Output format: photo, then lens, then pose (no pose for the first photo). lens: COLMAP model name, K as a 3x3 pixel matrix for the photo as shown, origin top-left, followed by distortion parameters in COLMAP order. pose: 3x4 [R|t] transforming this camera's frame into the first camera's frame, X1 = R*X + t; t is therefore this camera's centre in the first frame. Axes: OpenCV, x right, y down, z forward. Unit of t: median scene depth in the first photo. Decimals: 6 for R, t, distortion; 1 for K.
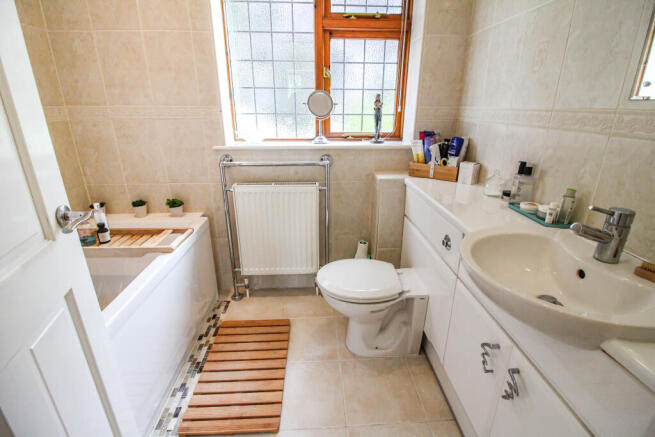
lens RADIAL K [[302.5, 0, 332.3], [0, 302.5, 211.9], [0, 0, 1]] dist [0.001570, -0.015049]
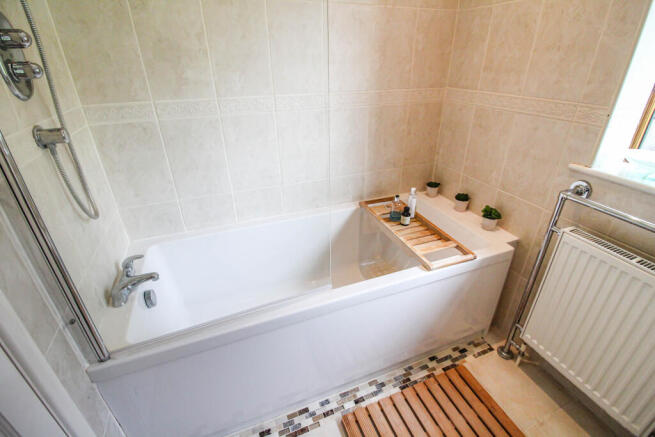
lens RADIAL K [[302.5, 0, 332.3], [0, 302.5, 211.9], [0, 0, 1]] dist [0.001570, -0.015049]
pose [[0.310305, 0.422199, -0.851739, 0.063402], [-0.304997, 0.892817, 0.331444, -0.192340], [0.900382, 0.156929, 0.405815, 0.278771]]
